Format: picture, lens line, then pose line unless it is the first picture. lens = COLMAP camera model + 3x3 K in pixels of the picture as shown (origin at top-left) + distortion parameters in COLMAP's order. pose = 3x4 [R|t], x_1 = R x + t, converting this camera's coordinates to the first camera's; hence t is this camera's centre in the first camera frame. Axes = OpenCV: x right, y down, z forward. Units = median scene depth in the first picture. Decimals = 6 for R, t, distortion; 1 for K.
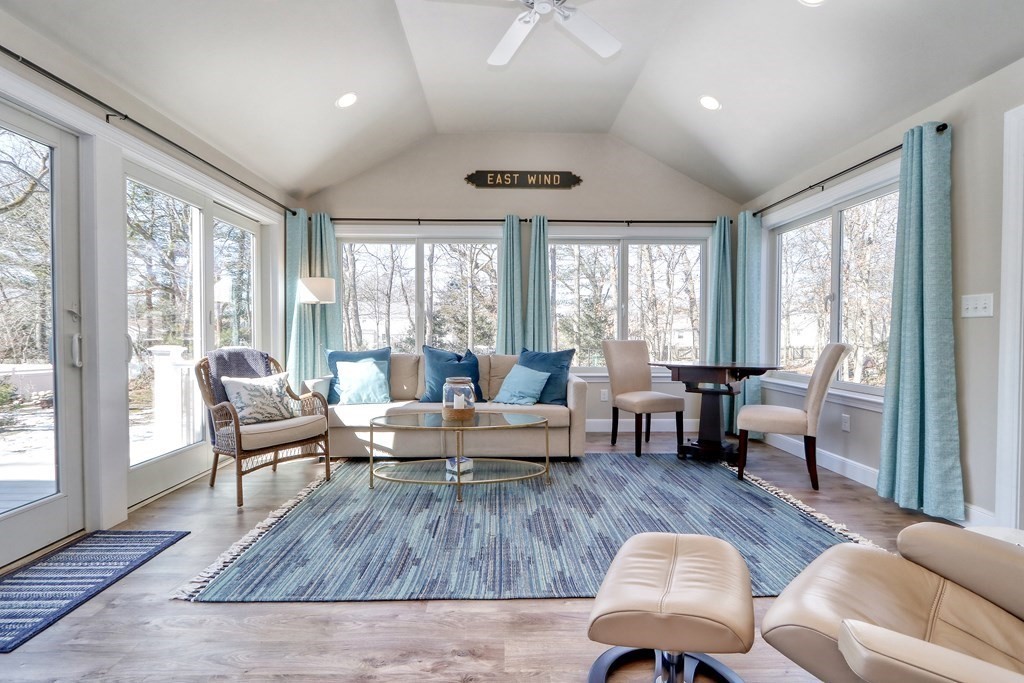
lens RADIAL K [[467.8, 0, 511.2], [0, 467.8, 340.8], [0, 0, 1]] dist [0.002897, -0.001565]
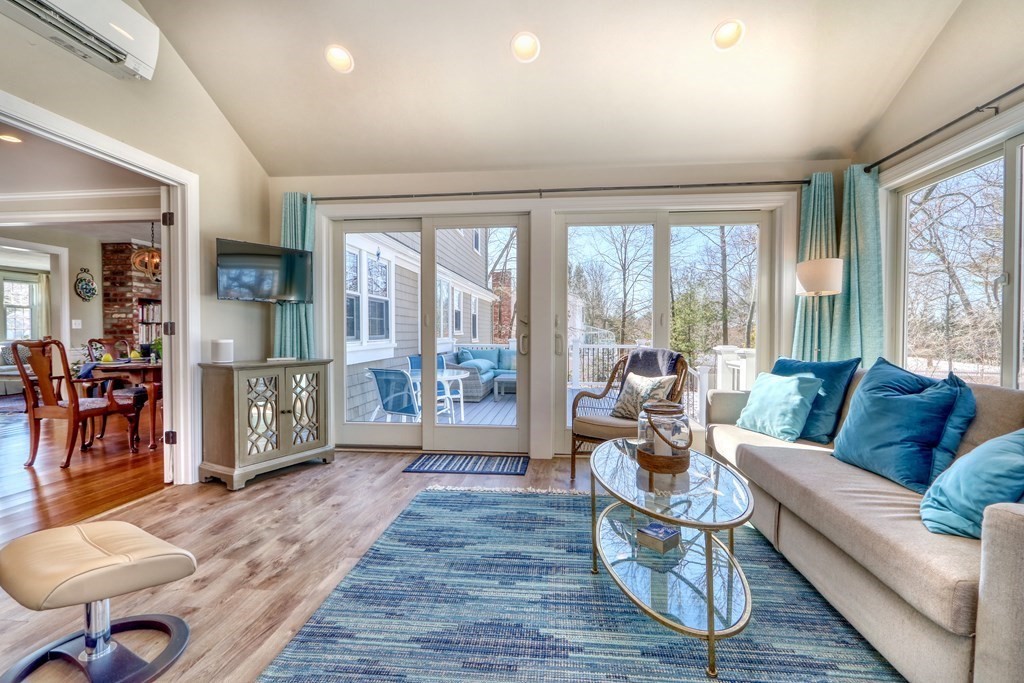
lens RADIAL K [[467.8, 0, 514.3], [0, 467.8, 340.7], [0, 0, 1]] dist [0.002897, -0.001565]
pose [[-0.117978, 0.016049, -0.992886, 0.479285], [-0.020921, 0.999607, 0.018643, -0.013852], [0.992796, 0.022972, -0.117596, 0.762411]]
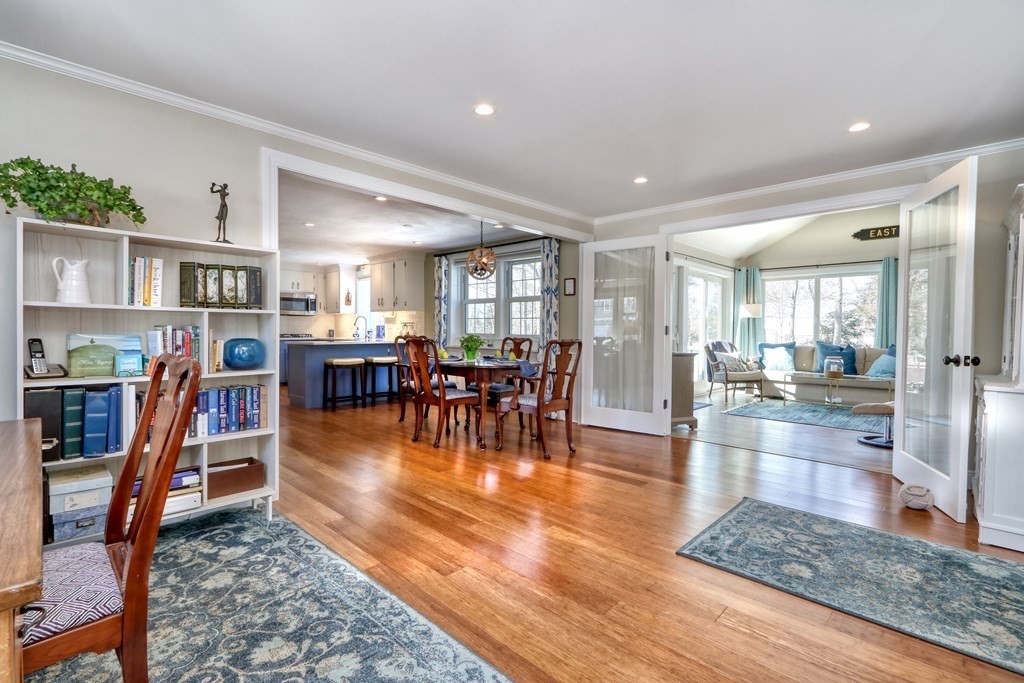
lens RADIAL K [[467.8, 0, 511.5], [0, 467.8, 340.4], [0, 0, 1]] dist [0.002897, -0.001565]
pose [[0.701689, 0.020516, -0.712188, 0.303174], [-0.021018, 0.999746, 0.008091, 0.019696], [0.712174, 0.009292, 0.701942, -1.223366]]
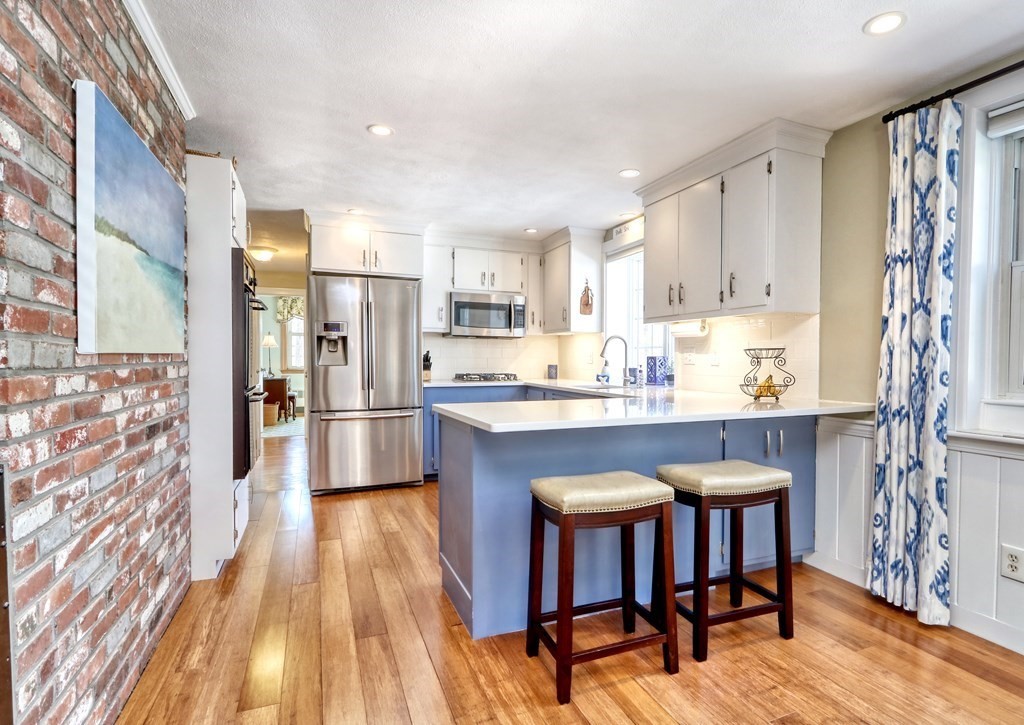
lens RADIAL K [[524.4, 0, 539.1], [0, 524.4, 370.5], [0, 0, 1]] dist [0.001781, -0.000214]
pose [[0.378338, 0.023000, -0.925382, -0.917238], [-0.025400, 0.999573, 0.014459, -0.002508], [0.925319, 0.018034, 0.378760, -0.698718]]
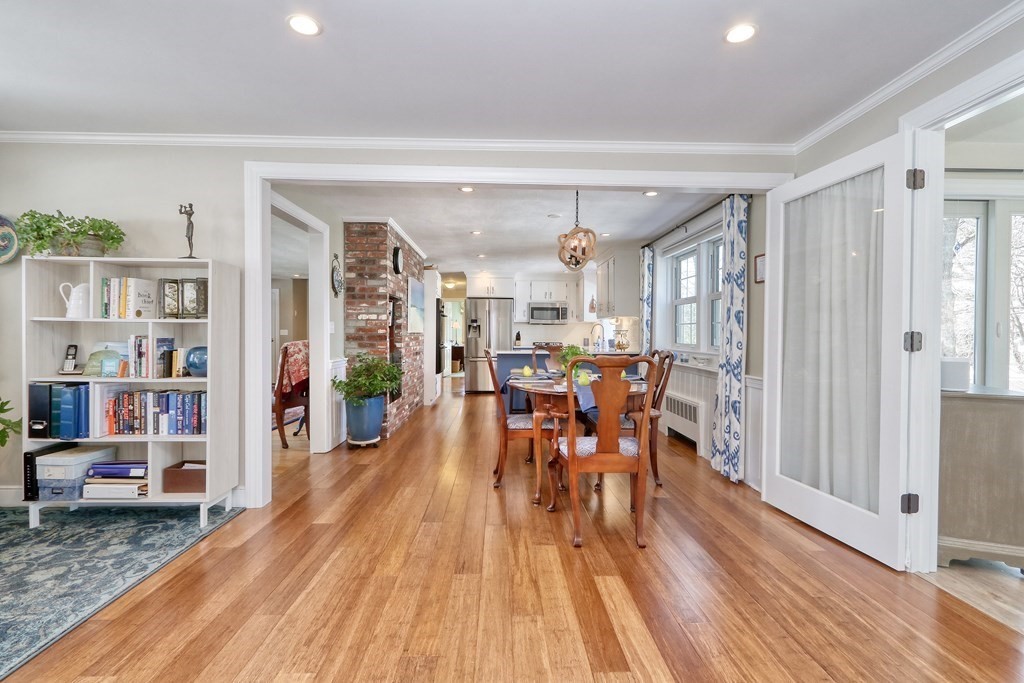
lens RADIAL K [[467.8, 0, 511.4], [0, 467.8, 340.8], [0, 0, 1]] dist [0.002897, -0.001565]
pose [[0.011022, 0.011240, -0.999876, 0.265233], [-0.027712, 0.999556, 0.010931, -0.000960], [0.999555, 0.027588, 0.011329, -0.515335]]
